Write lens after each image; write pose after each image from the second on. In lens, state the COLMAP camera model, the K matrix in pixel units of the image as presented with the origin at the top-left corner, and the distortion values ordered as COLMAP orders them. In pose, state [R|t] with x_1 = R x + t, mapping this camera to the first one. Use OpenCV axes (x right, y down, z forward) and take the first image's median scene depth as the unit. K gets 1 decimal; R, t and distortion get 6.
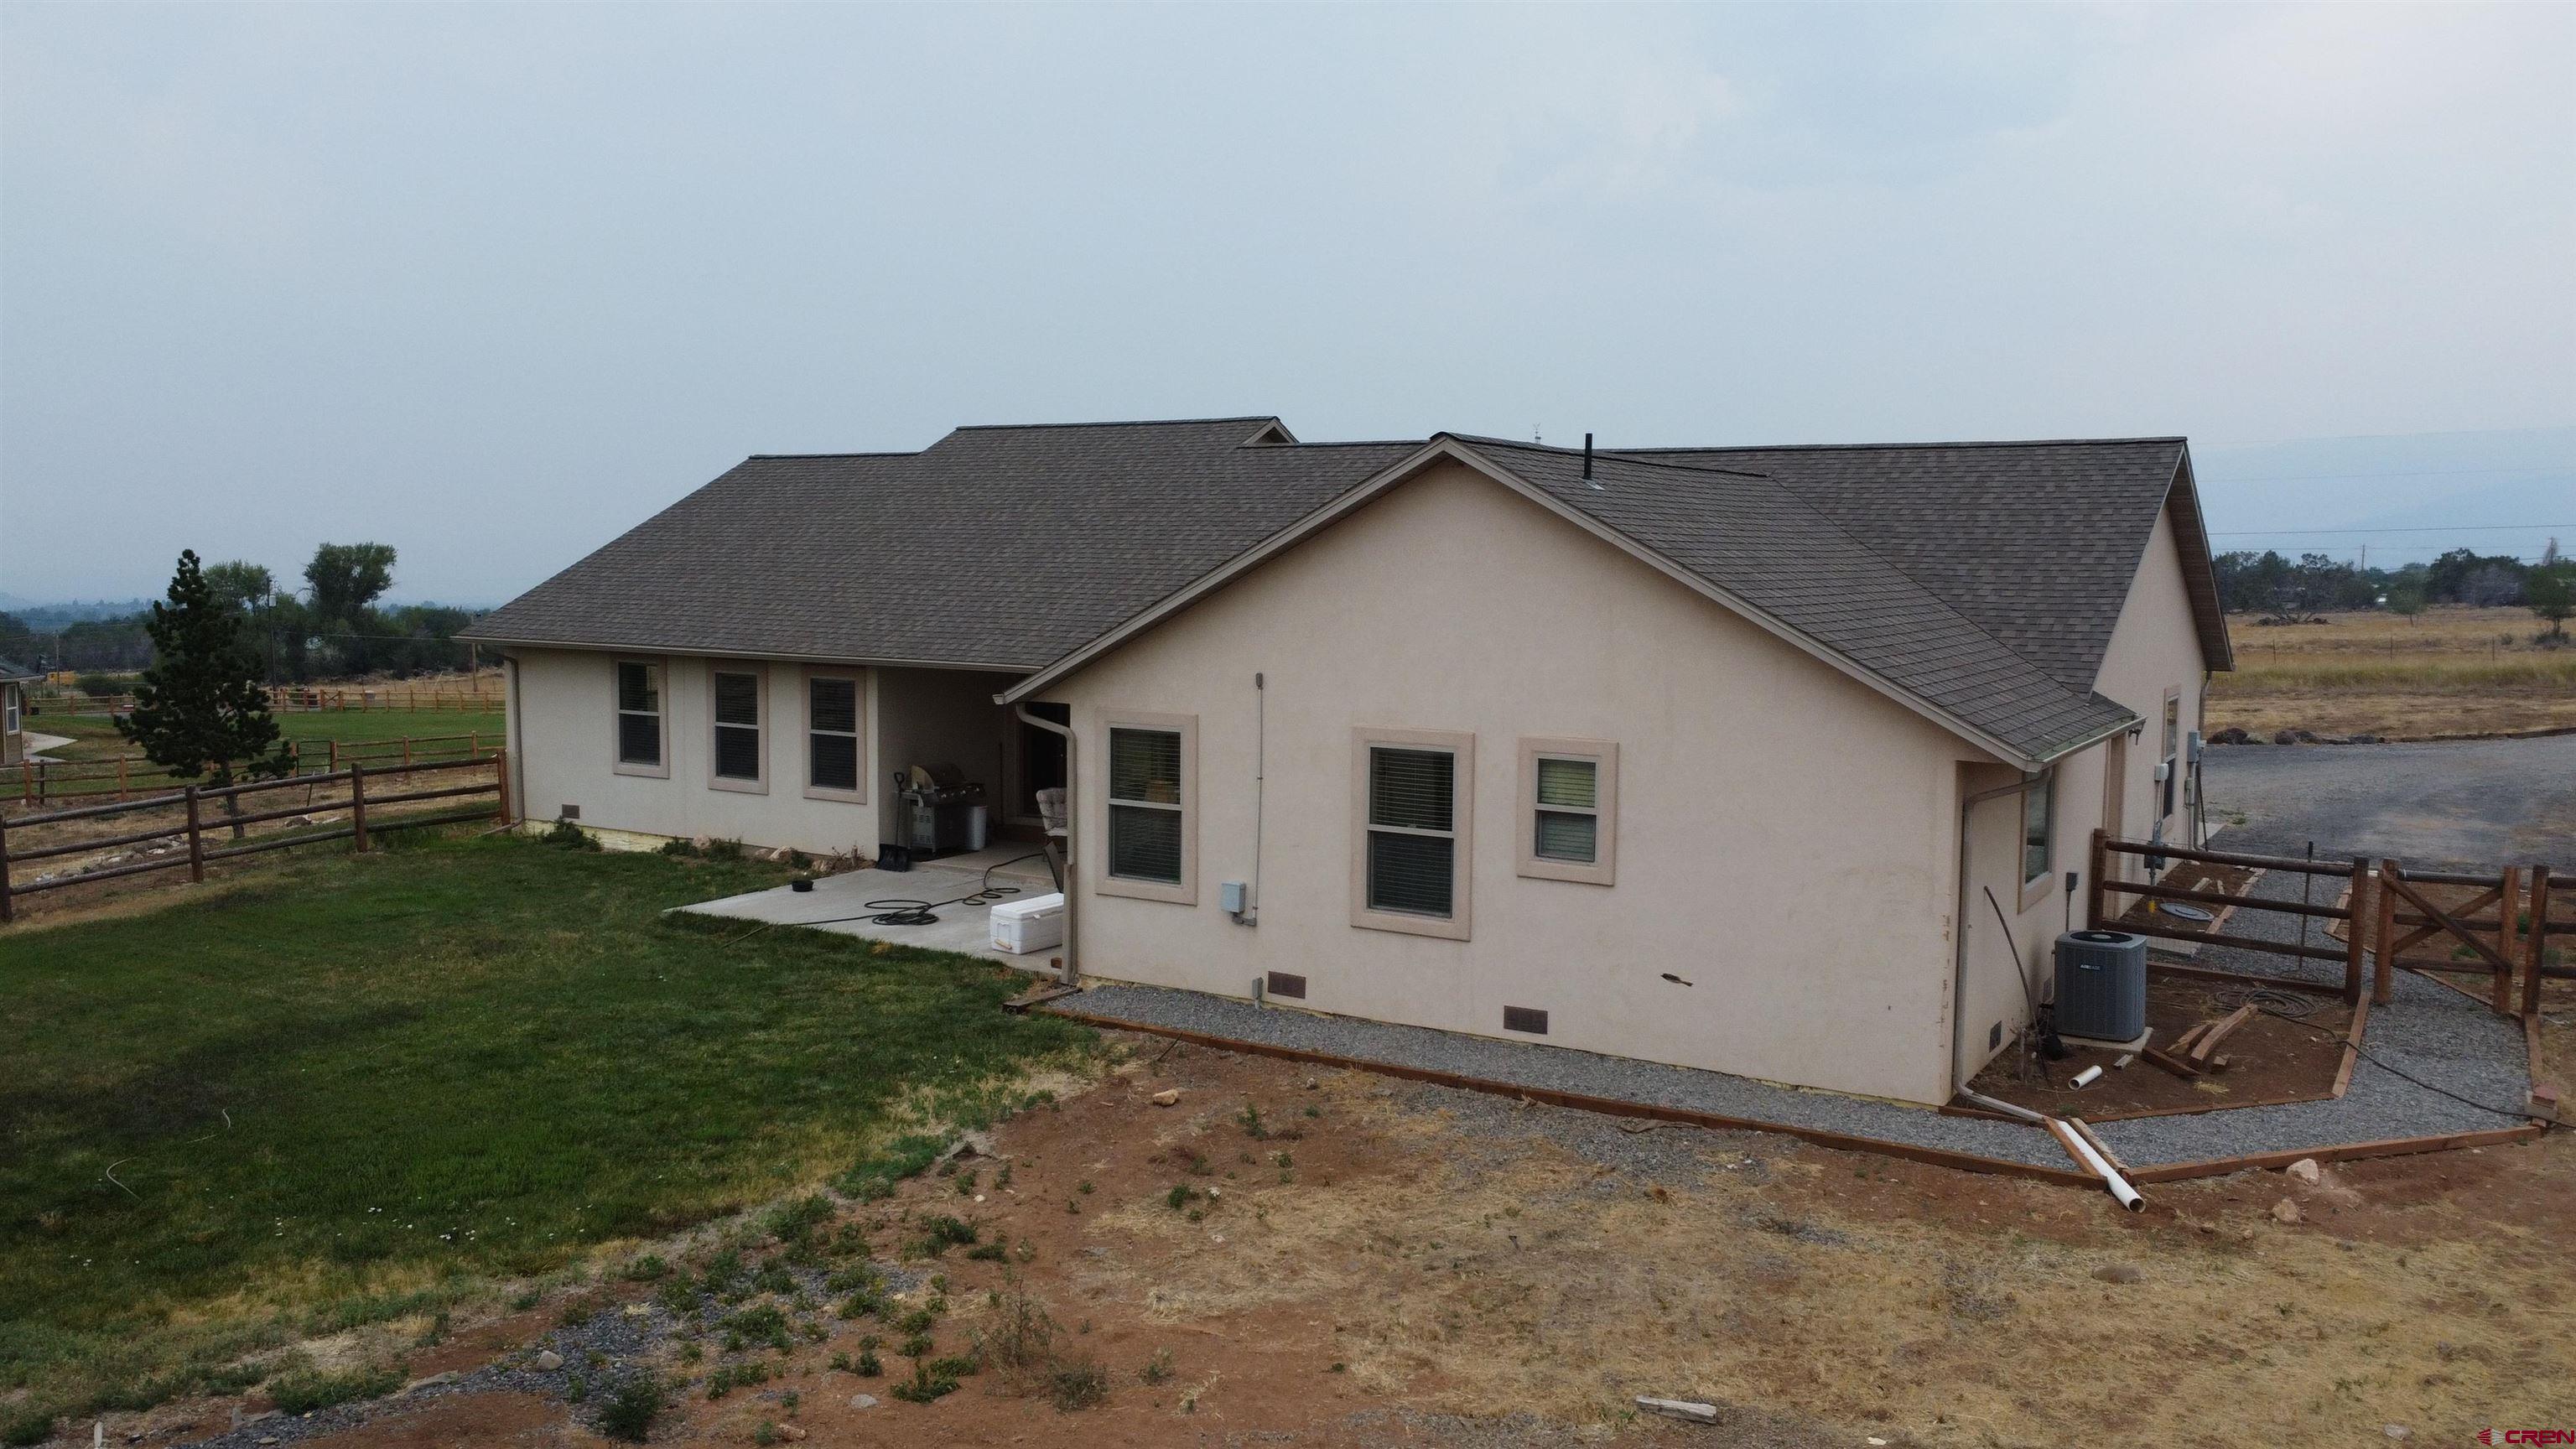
lens RADIAL K [[1944.7, 0, 1290.8], [0, 1944.7, 736.3], [0, 0, 1]] dist [0.005220, -0.015160]
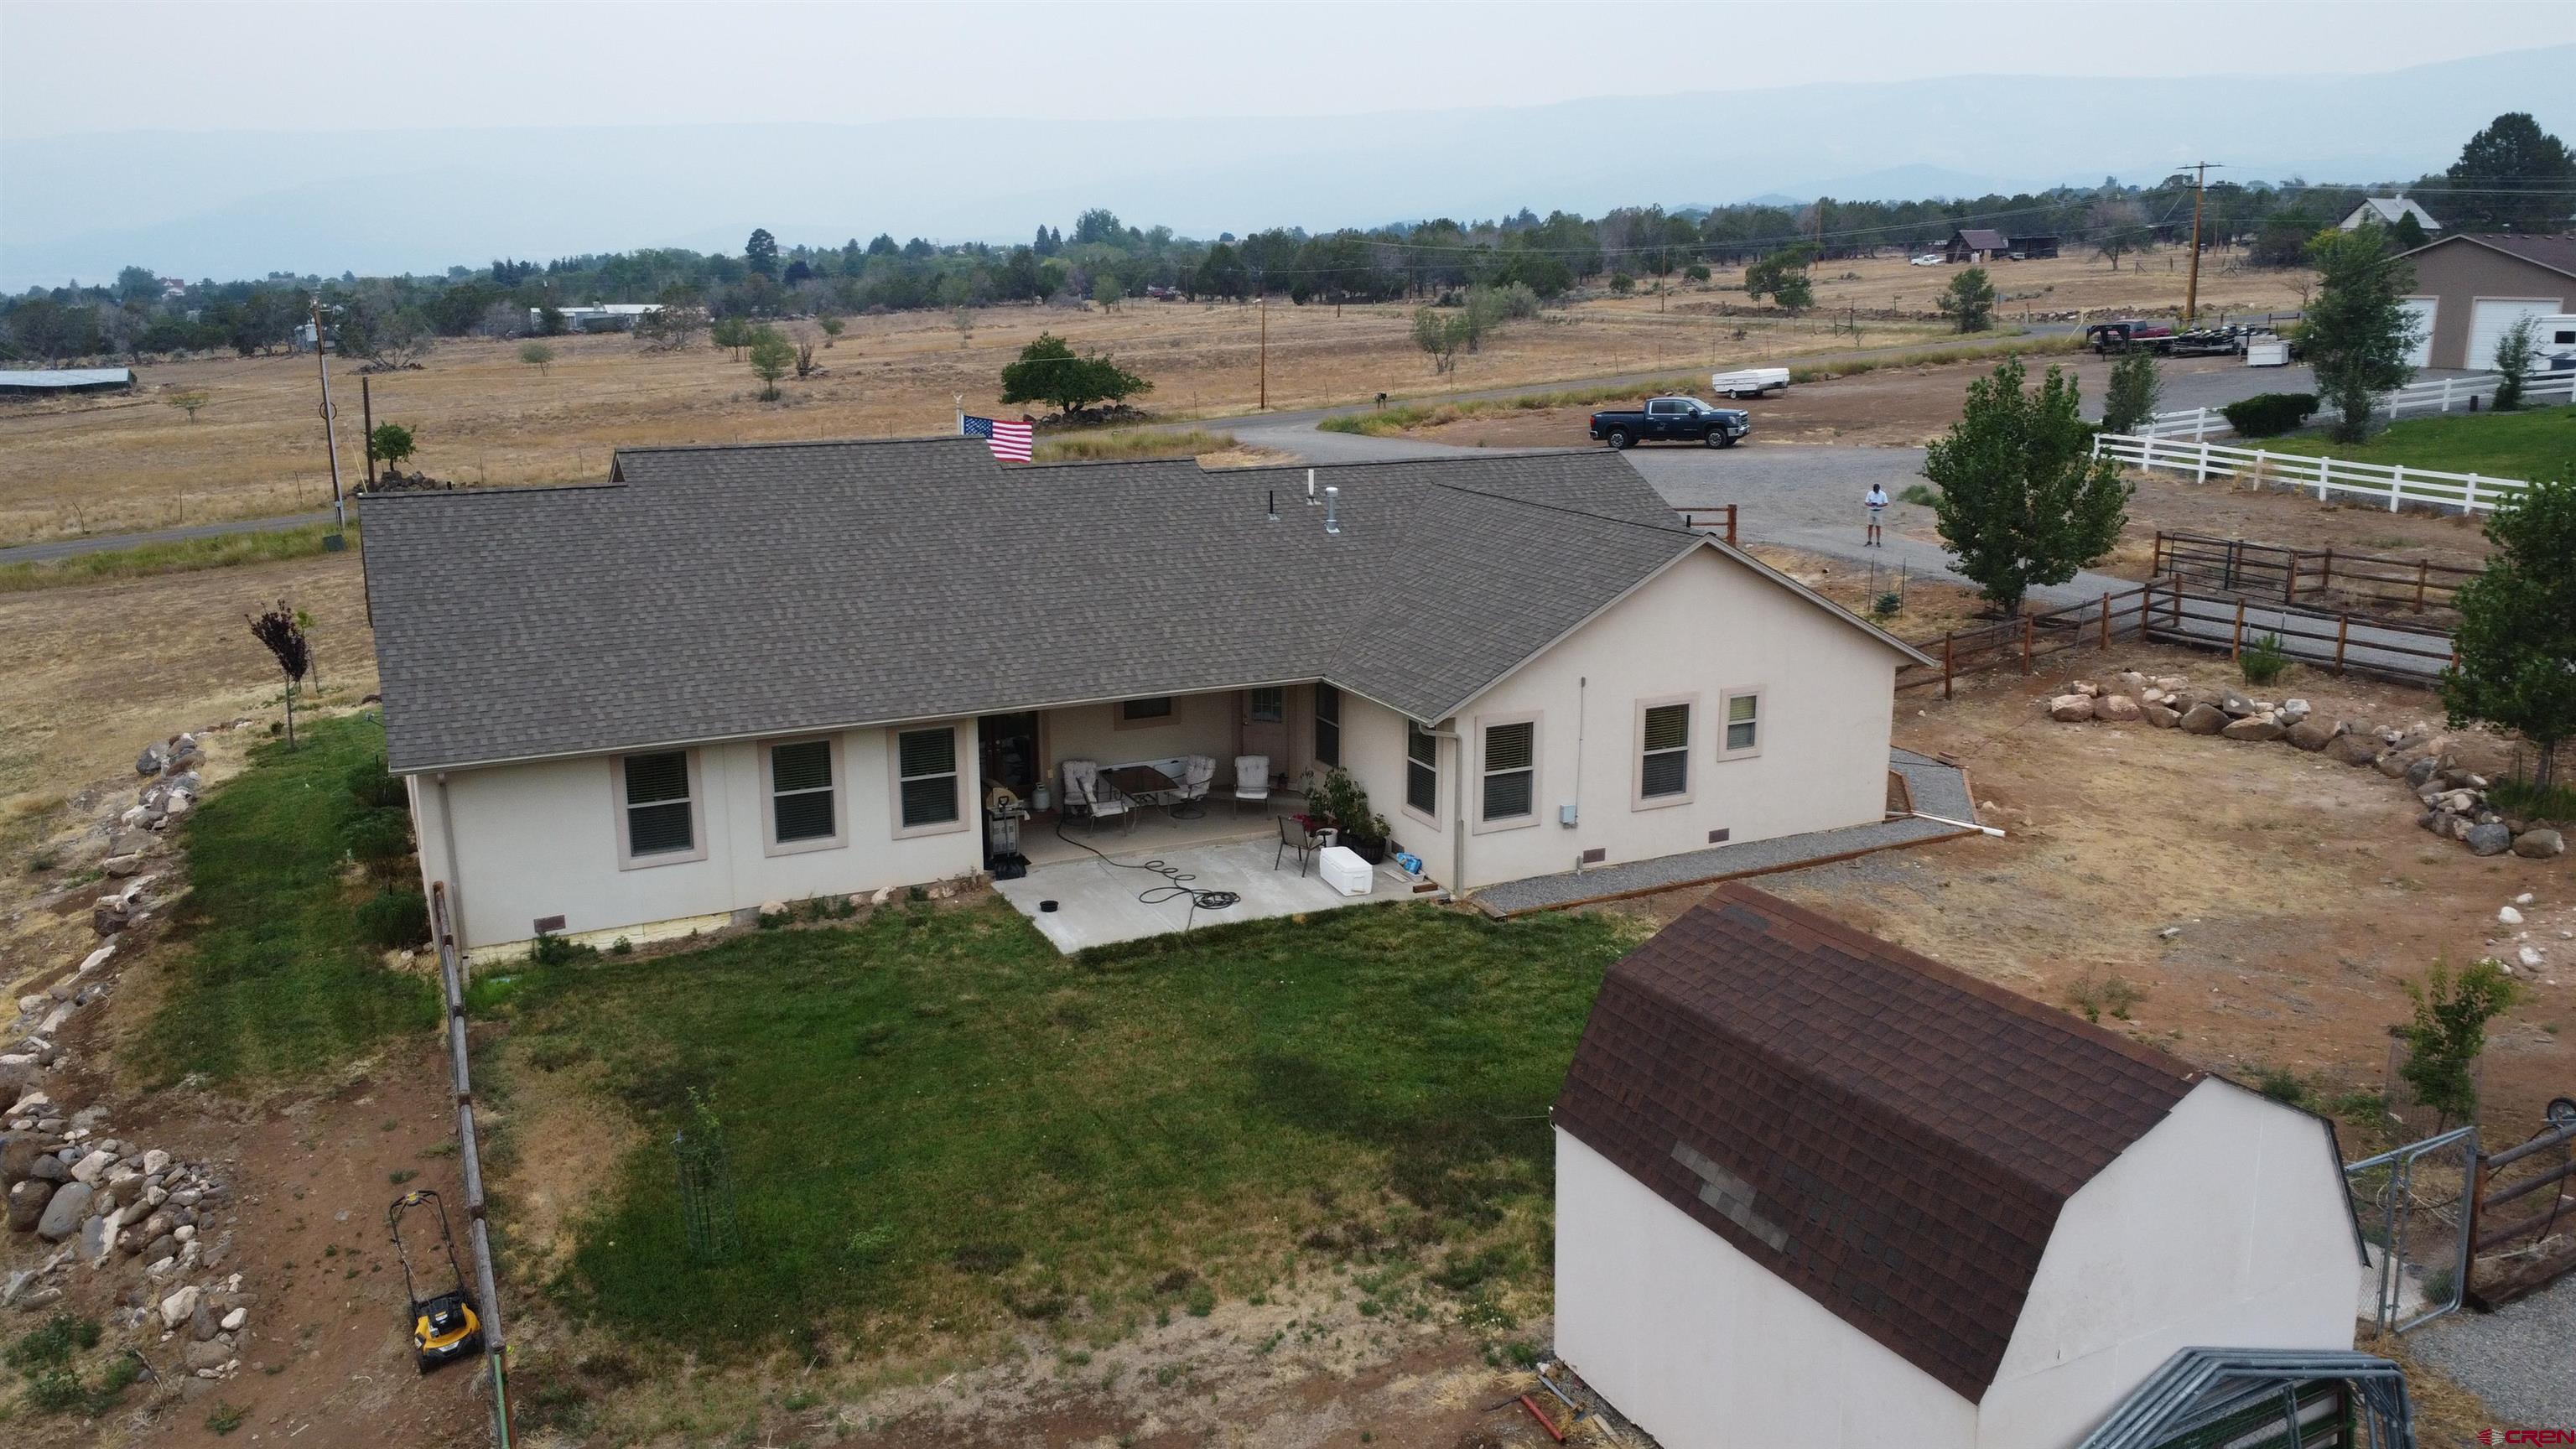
lens RADIAL K [[1944.7, 0, 1309.3], [0, 1944.7, 717.6], [0, 0, 1]] dist [0.005220, -0.015160]
pose [[0.530930, -0.203014, 0.822739, -1.553553], [0.087490, 0.978823, 0.185069, -0.335492], [-0.842887, -0.026278, 0.537448, 0.316056]]
